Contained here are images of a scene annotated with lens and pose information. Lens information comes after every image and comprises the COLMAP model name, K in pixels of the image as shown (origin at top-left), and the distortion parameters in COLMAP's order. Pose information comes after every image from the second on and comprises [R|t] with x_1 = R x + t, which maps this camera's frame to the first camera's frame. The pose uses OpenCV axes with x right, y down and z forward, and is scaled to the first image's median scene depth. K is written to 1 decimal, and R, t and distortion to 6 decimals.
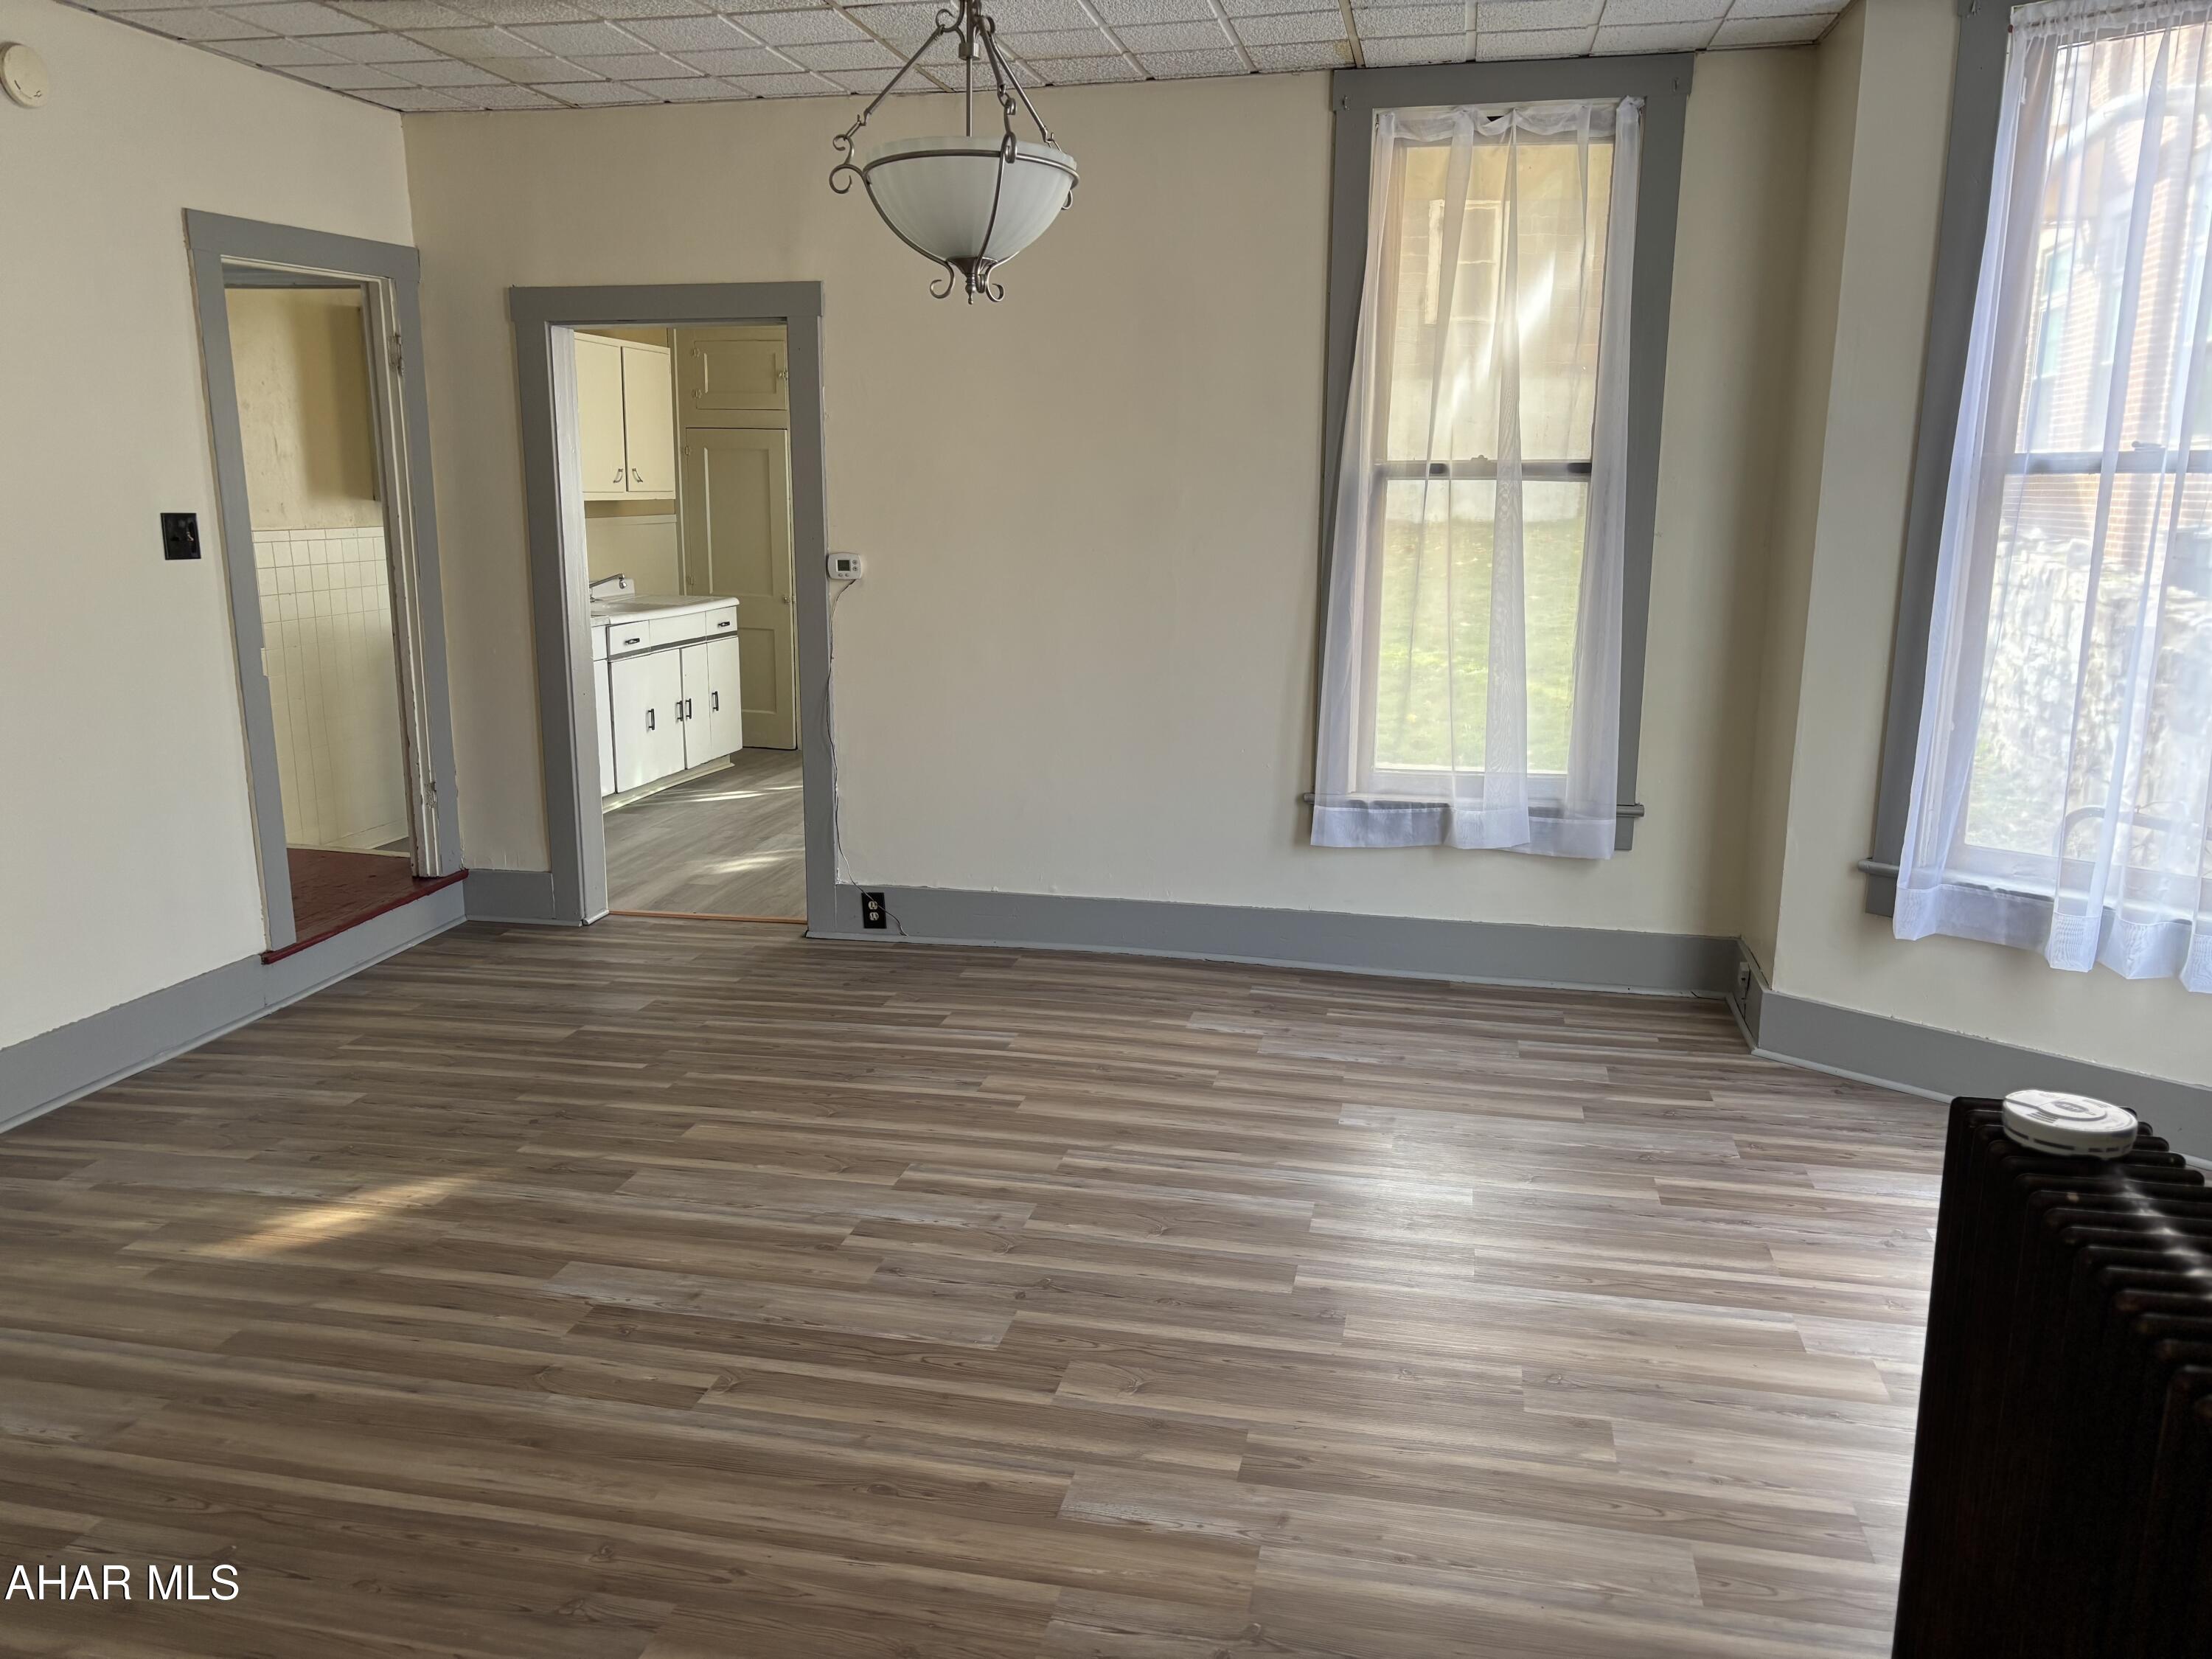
lens RADIAL K [[1646.1, 0, 1106.0], [0, 1646.1, 829.5], [0, 0, 1]] dist [0.049502, -0.062729]
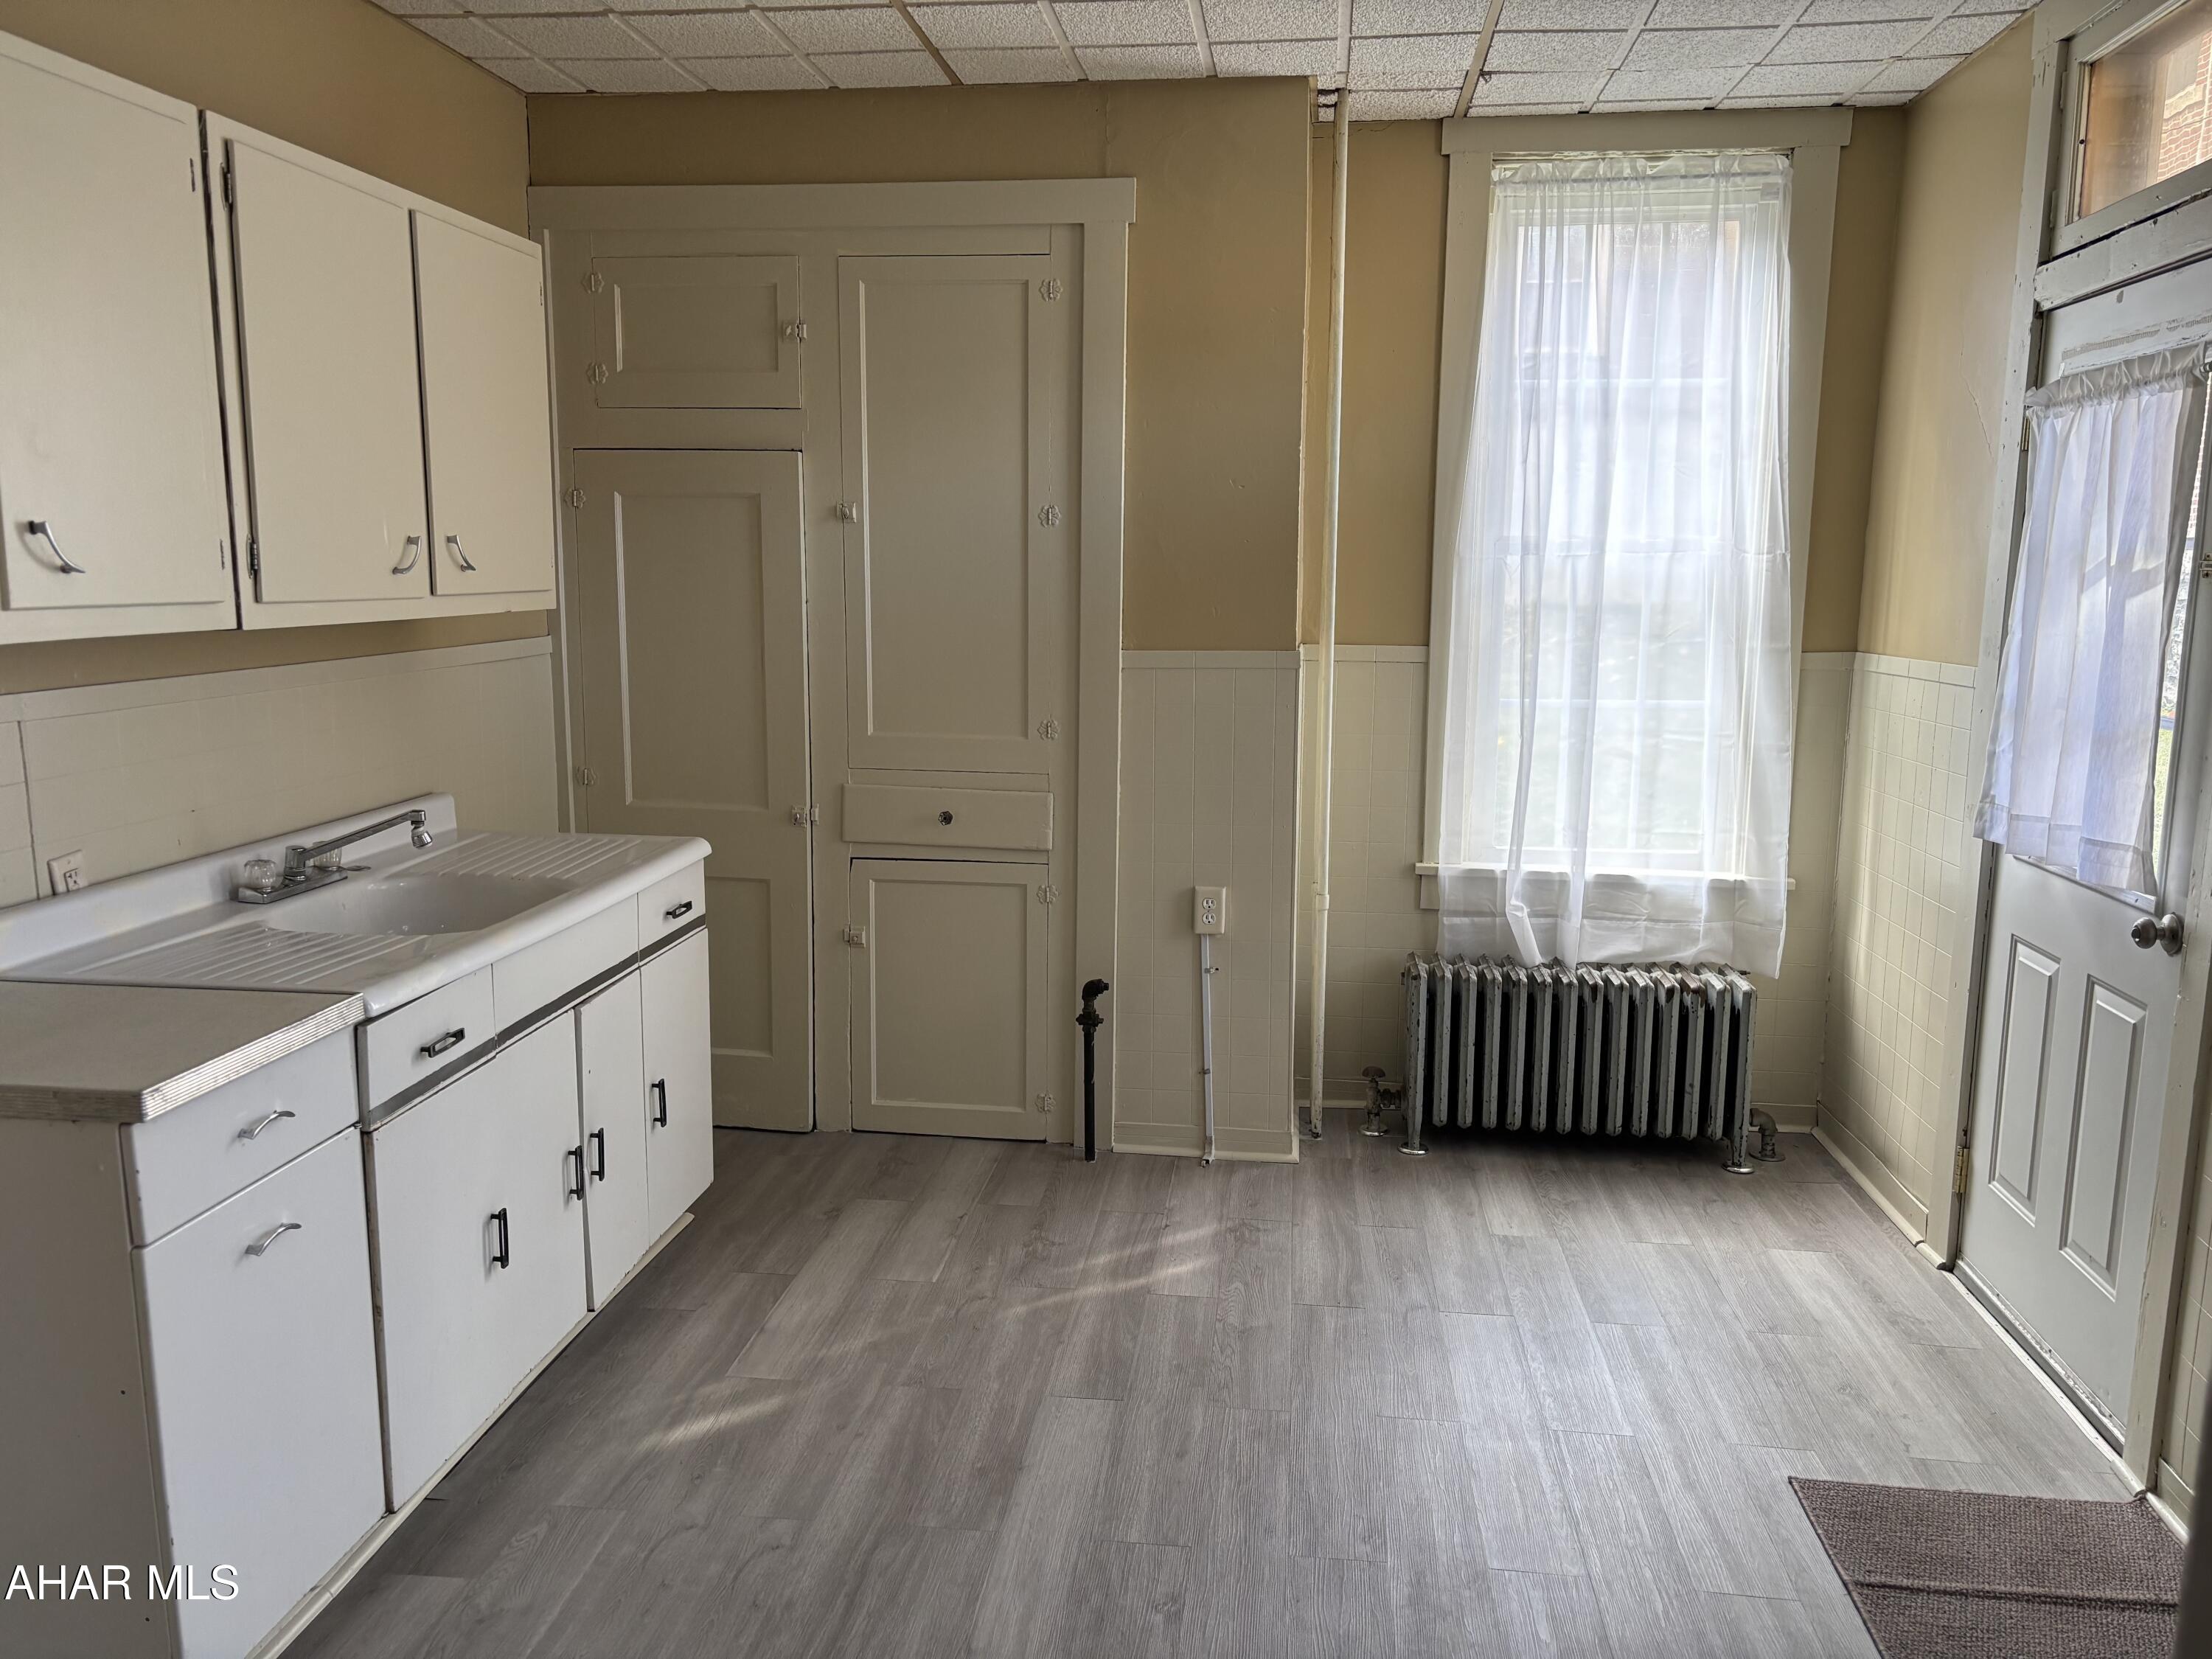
lens RADIAL K [[1646.1, 0, 1106.0], [0, 1646.1, 829.5], [0, 0, 1]] dist [0.049502, -0.062729]
pose [[0.995985, -0.014554, 0.088327, -0.166981], [0.017465, 0.999326, -0.032277, -0.133943], [-0.087798, 0.033690, 0.995568, 0.600597]]
